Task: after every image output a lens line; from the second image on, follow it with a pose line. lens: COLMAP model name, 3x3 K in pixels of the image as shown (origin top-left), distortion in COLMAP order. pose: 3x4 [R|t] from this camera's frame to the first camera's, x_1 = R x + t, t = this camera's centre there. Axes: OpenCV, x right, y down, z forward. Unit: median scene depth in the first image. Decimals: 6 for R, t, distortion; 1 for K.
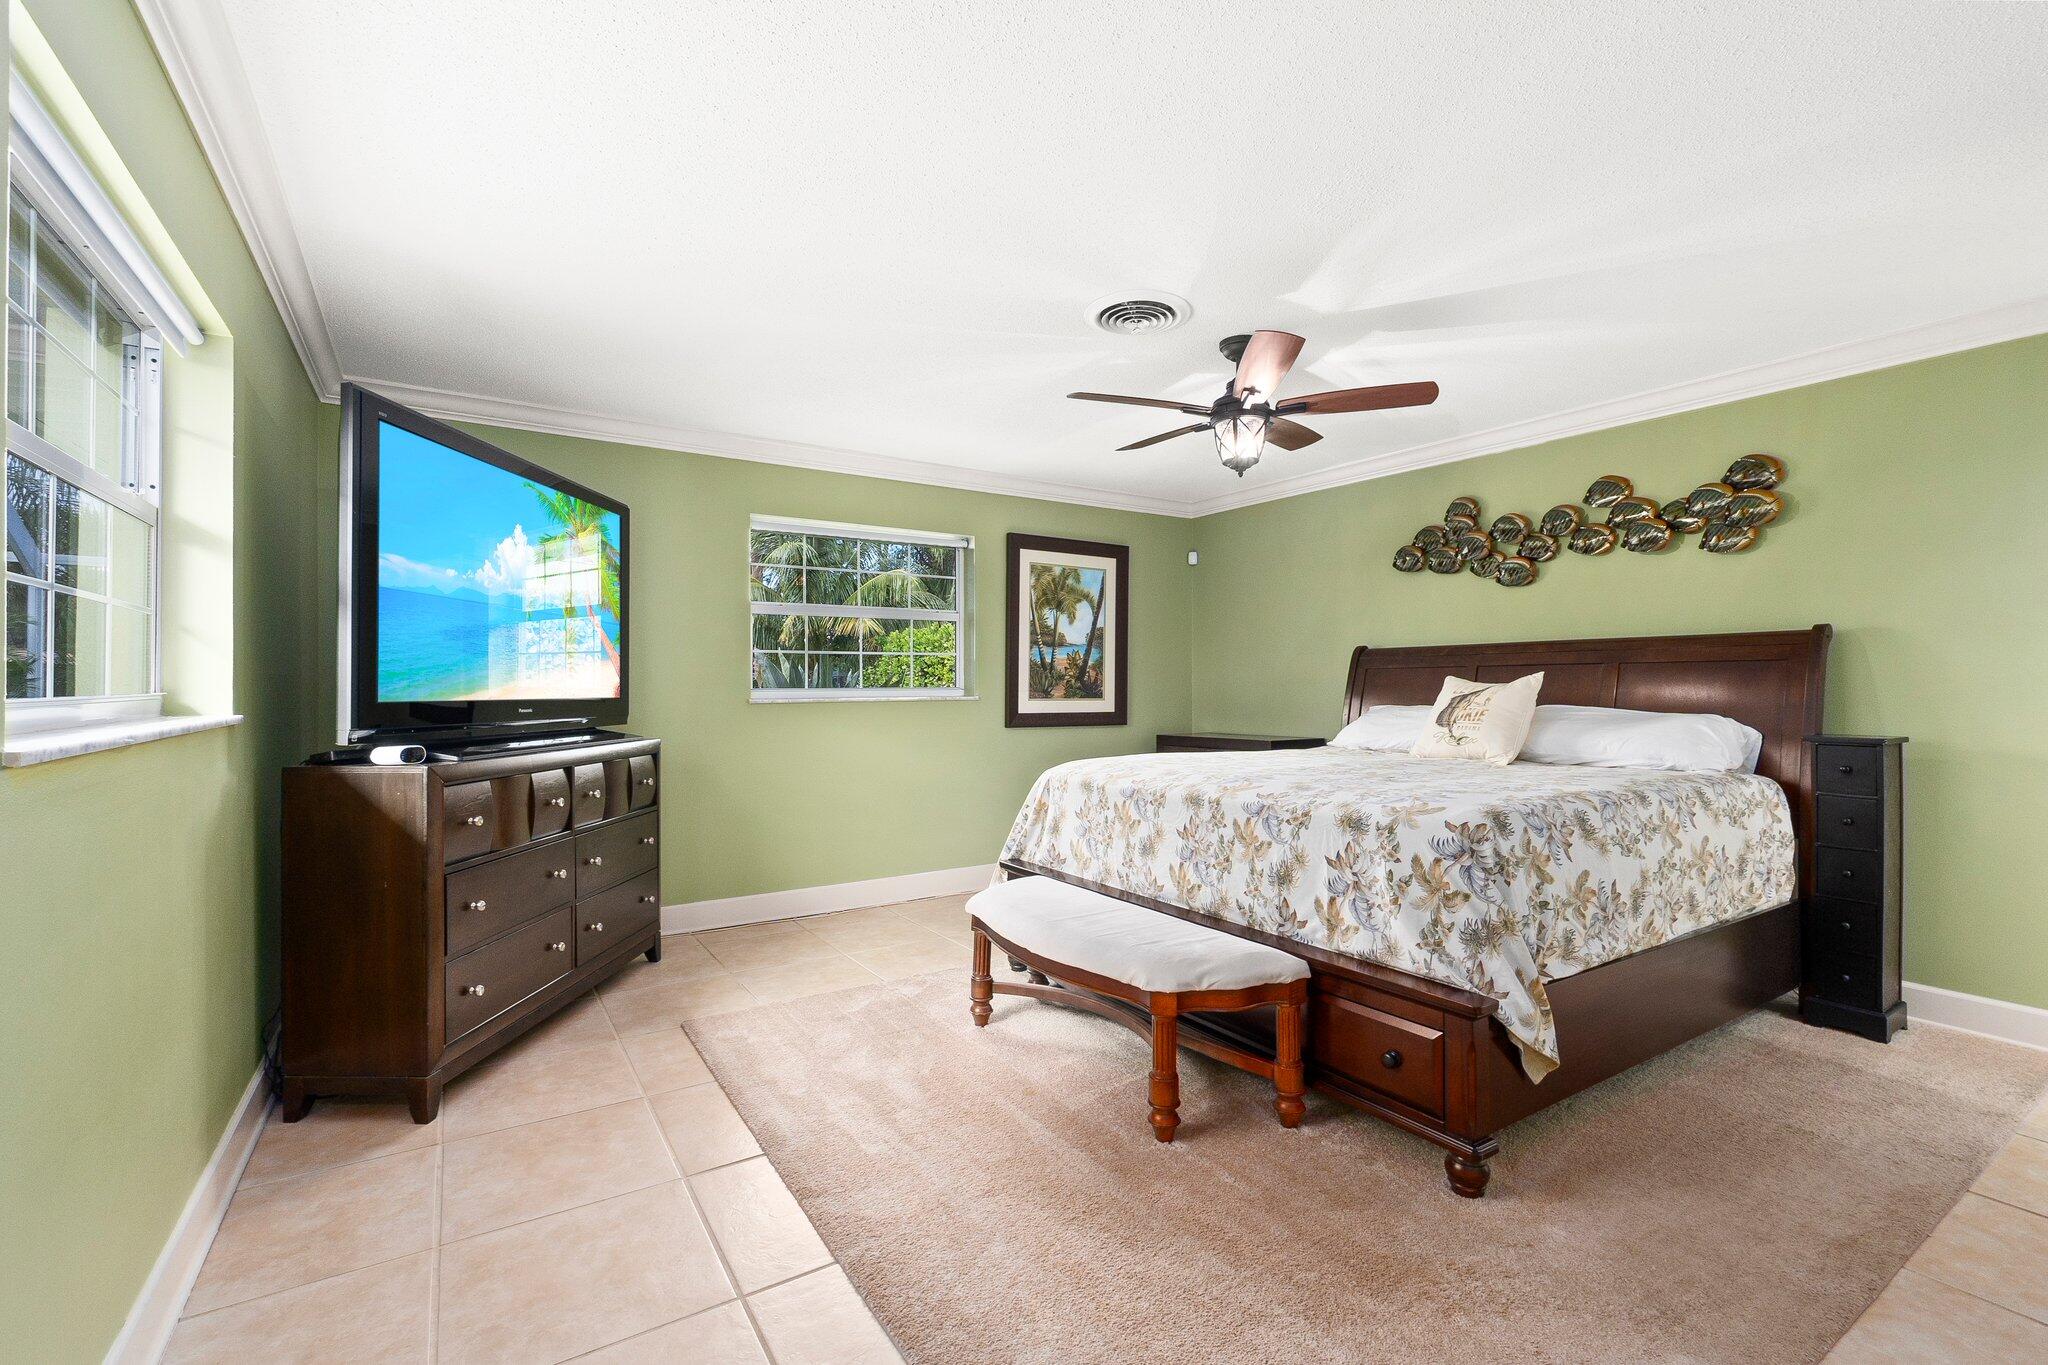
lens RADIAL K [[884.0, 0, 1014.1], [0, 884.0, 699.7], [0, 0, 1]] dist [-0.002334, -0.000248]
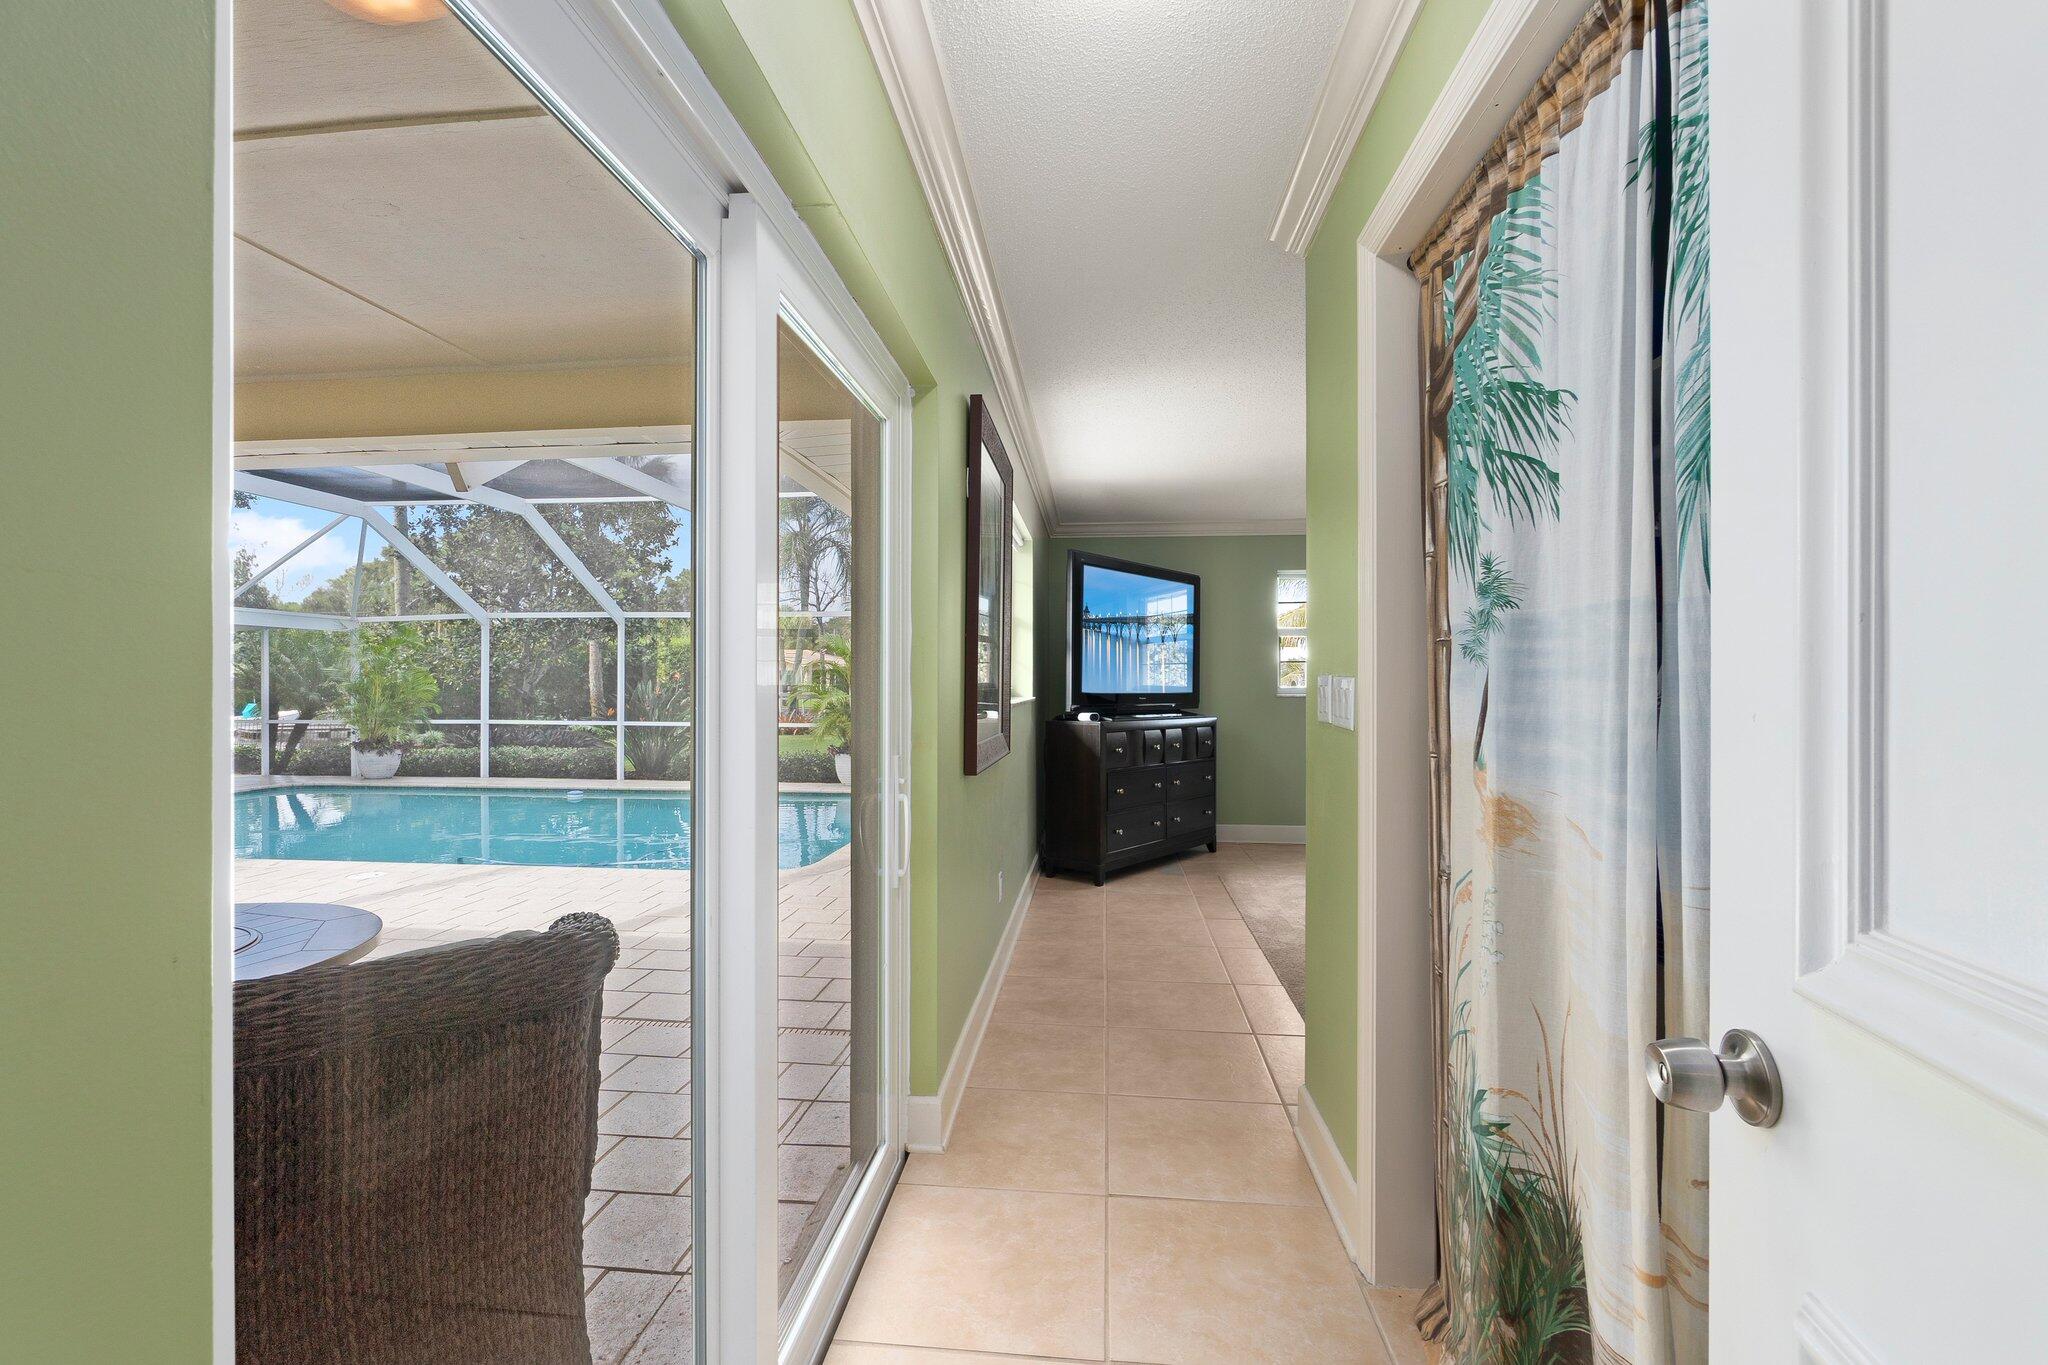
lens RADIAL K [[884.1, 0, 1017.9], [0, 884.1, 682.6], [0, 0, 1]] dist [-0.003475, -0.000379]
pose [[0.789563, -0.007730, -0.613621, 0.395856], [-0.005331, 0.999797, -0.019454, 0.017531], [0.613646, 0.018632, 0.789361, -0.654292]]
